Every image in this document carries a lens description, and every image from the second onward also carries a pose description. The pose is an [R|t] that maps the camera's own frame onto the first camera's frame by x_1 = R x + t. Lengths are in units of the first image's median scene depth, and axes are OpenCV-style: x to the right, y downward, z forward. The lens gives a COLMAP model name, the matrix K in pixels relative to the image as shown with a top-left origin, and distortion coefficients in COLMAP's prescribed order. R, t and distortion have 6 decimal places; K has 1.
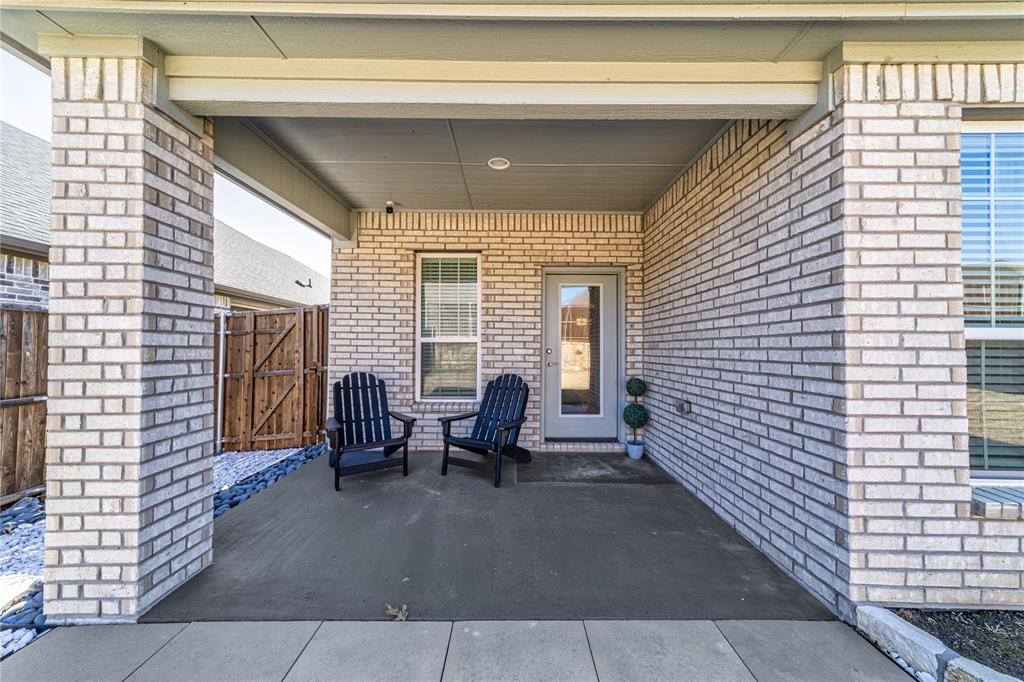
lens RADIAL K [[357.7, 0, 508.6], [0, 357.7, 349.3], [0, 0, 1]] dist [0.009201, -0.000323]
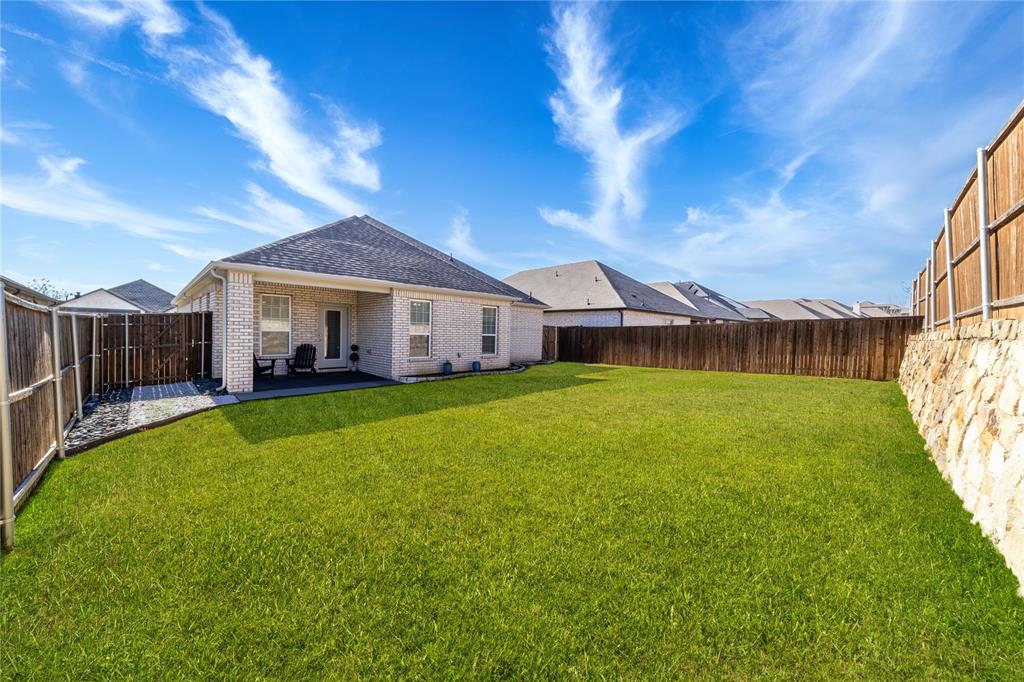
lens RADIAL K [[357.7, 0, 516.5], [0, 357.7, 336.3], [0, 0, 1]] dist [0.009201, -0.000323]
pose [[0.697849, 0.002645, 0.716240, -0.864349], [-0.017059, 0.999771, 0.012930, -0.051272], [-0.716041, -0.021241, 0.697735, -2.105788]]
